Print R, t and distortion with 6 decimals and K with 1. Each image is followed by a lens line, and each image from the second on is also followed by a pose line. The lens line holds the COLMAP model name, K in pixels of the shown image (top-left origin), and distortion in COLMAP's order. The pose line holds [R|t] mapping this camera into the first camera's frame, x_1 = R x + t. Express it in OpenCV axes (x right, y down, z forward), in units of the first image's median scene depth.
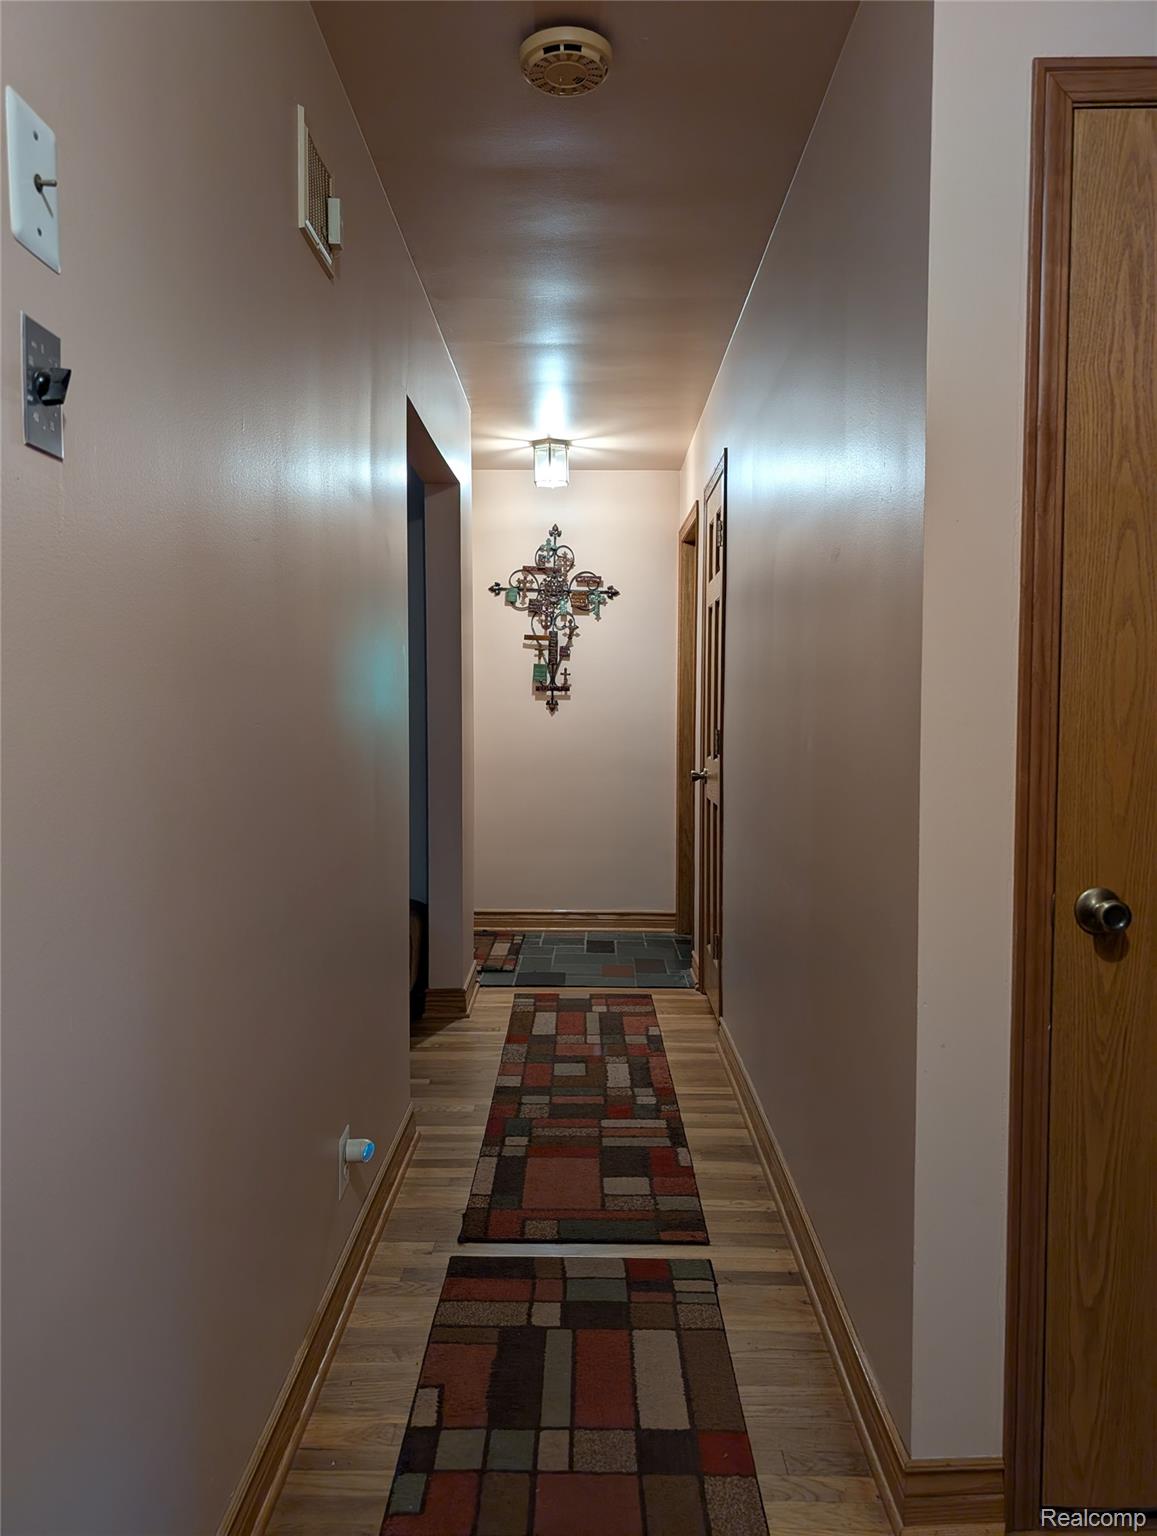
lens RADIAL K [[1075.1, 0, 578.5], [0, 1075.1, 768.0], [0, 0, 1]] dist [-0.000284, -0.000304]
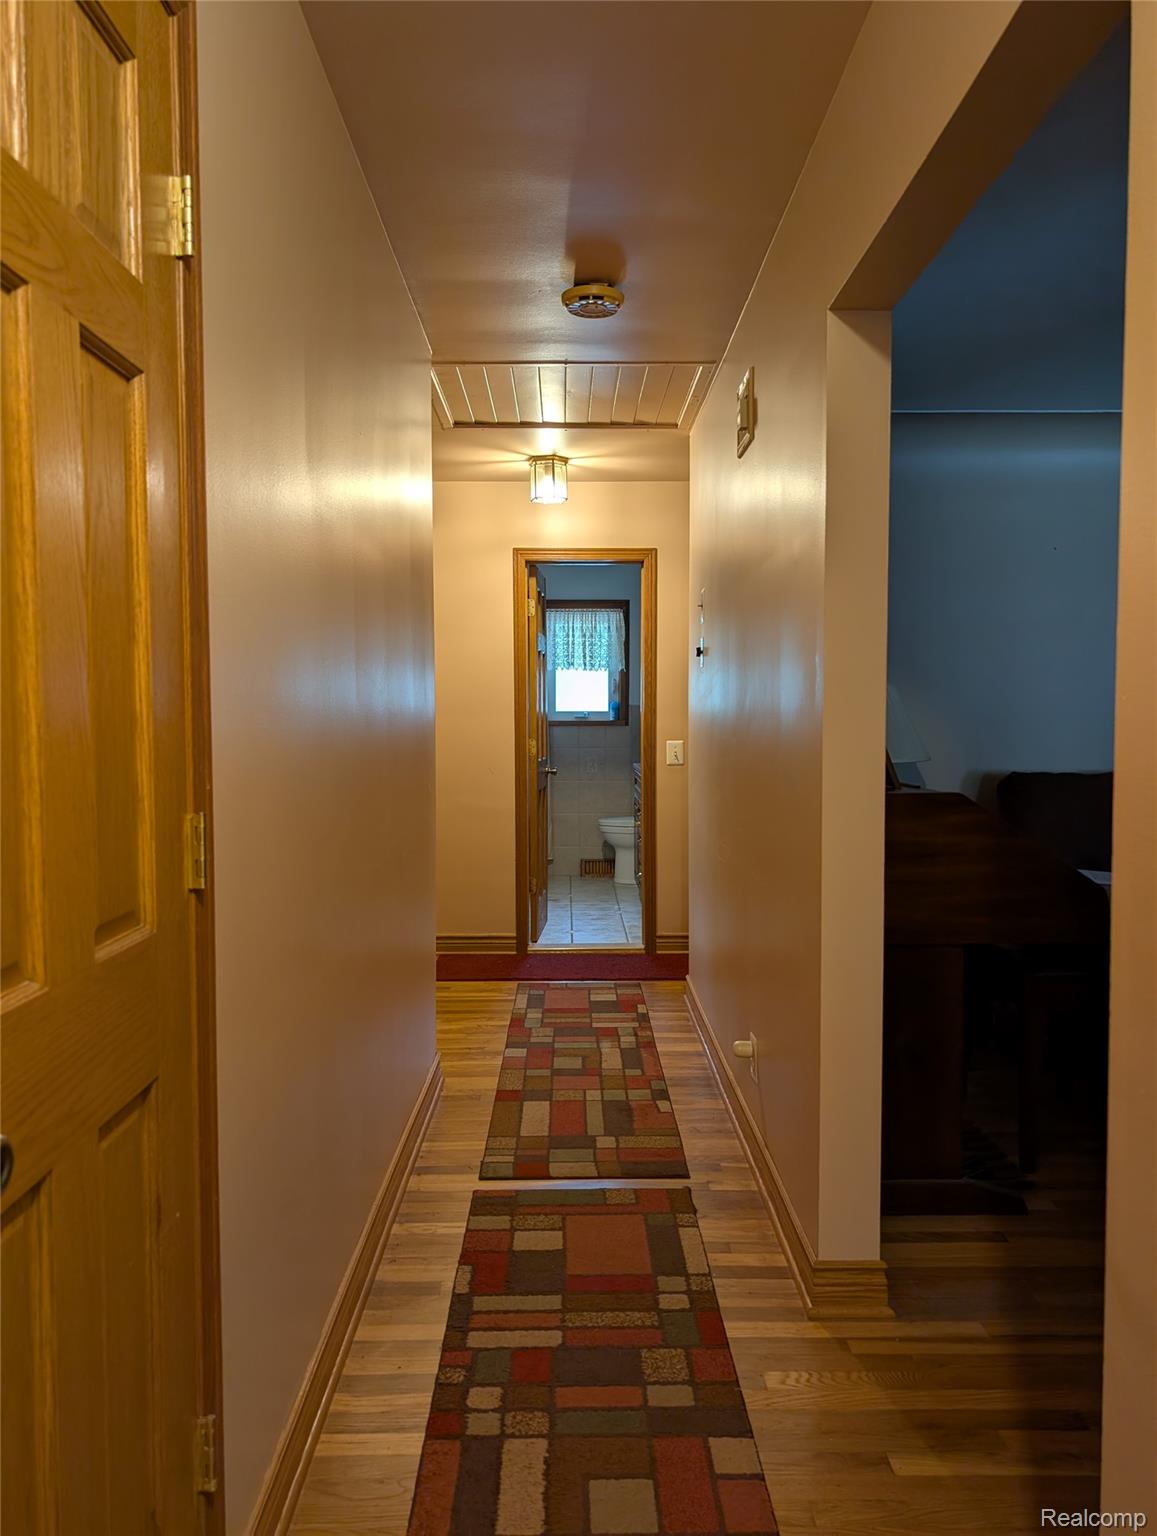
lens RADIAL K [[1075.1, 0, 578.5], [0, 1075.1, 768.0], [0, 0, 1]] dist [-0.000284, -0.000304]
pose [[-0.999846, 0.004498, -0.016943, 0.023949], [0.002737, 0.994725, 0.102540, -0.120763], [0.017315, 0.102478, -0.994585, 1.919364]]
